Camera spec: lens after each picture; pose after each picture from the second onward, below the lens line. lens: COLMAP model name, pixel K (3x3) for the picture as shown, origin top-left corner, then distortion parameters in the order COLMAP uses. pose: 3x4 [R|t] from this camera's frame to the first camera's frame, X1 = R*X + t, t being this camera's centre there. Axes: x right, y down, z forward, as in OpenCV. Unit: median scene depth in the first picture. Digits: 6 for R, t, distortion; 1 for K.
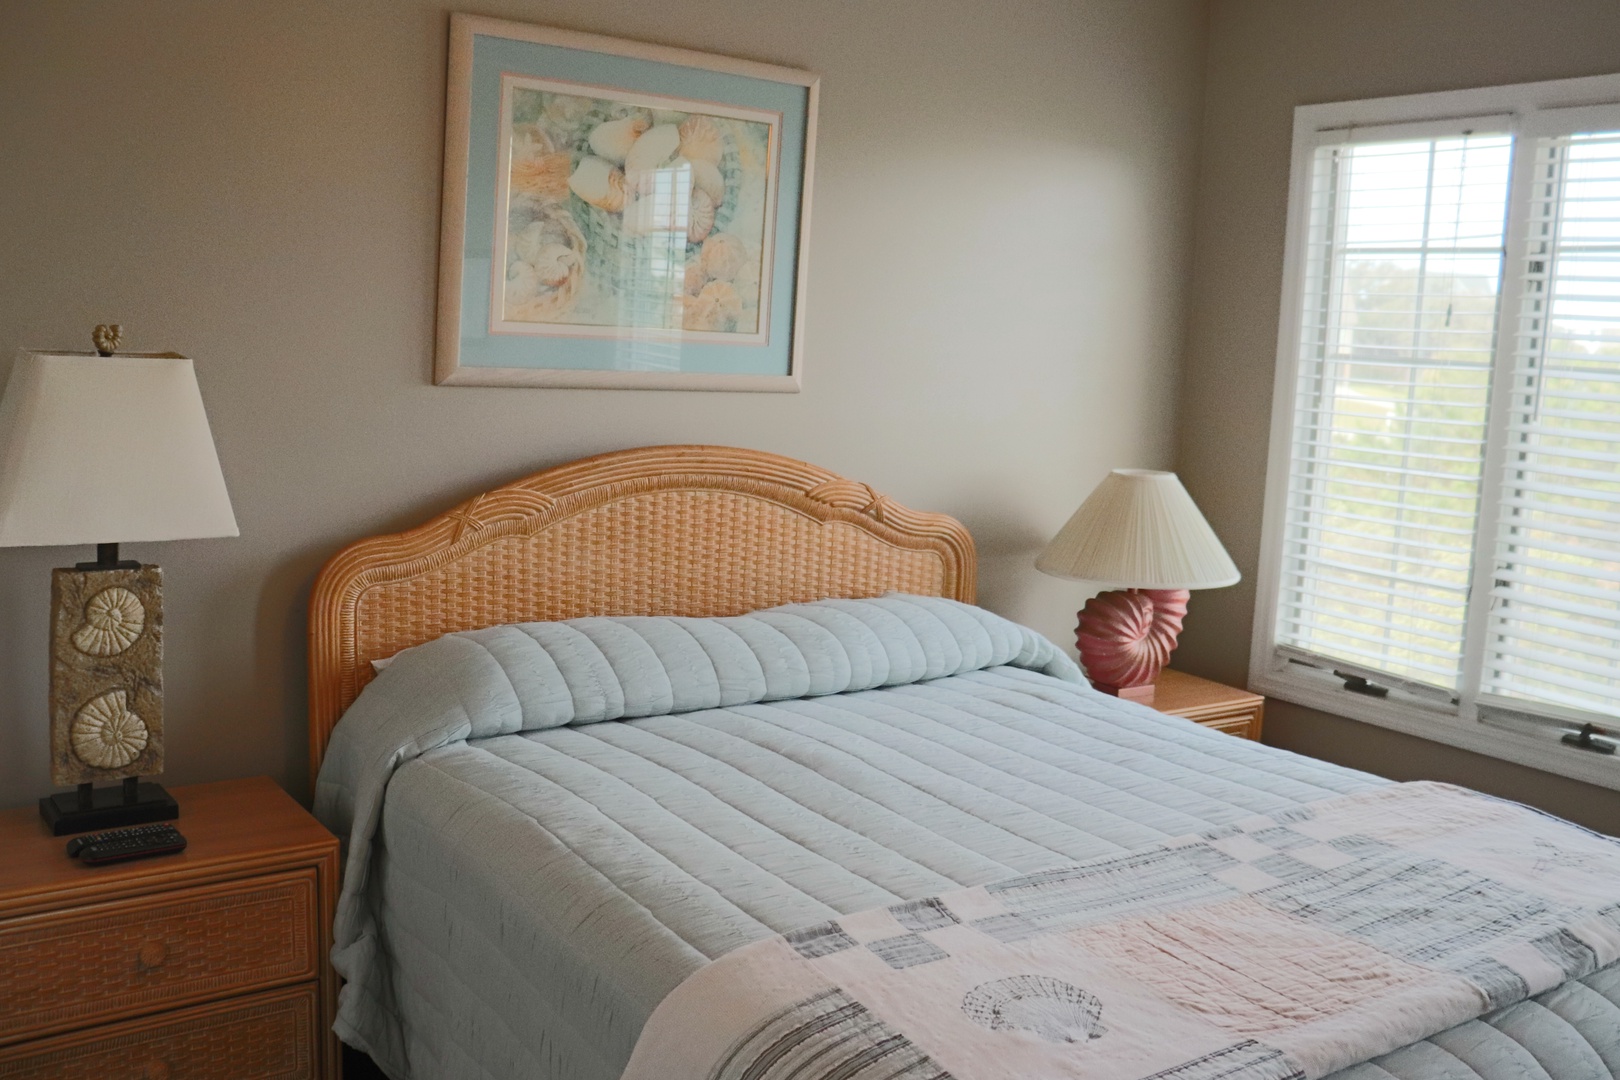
lens RADIAL K [[1493.1, 0, 801.8], [0, 1493.1, 536.9], [0, 0, 1]] dist [-0.165813, 0.149689]
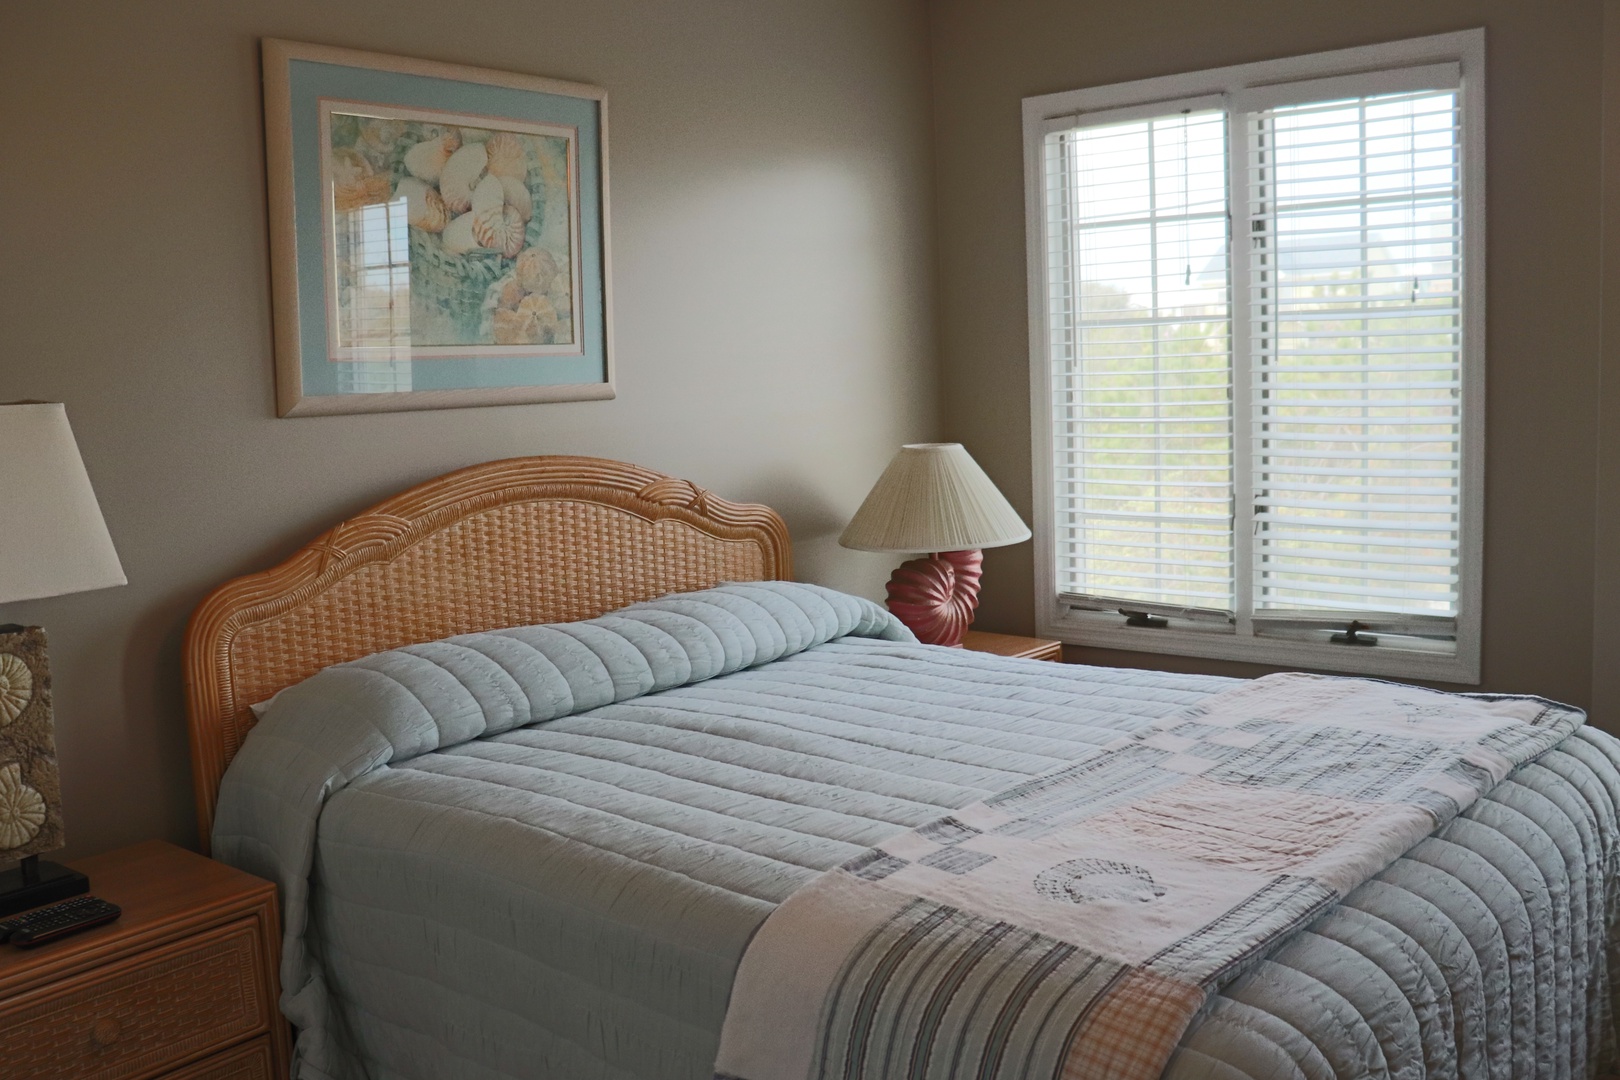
lens RADIAL K [[1493.1, 0, 801.8], [0, 1493.1, 536.9], [0, 0, 1]] dist [-0.165813, 0.149689]
pose [[0.964535, -0.112616, 0.238726, -0.150480], [0.117390, 0.993069, -0.005831, 0.021116], [-0.236414, 0.033649, 0.971070, -0.020417]]
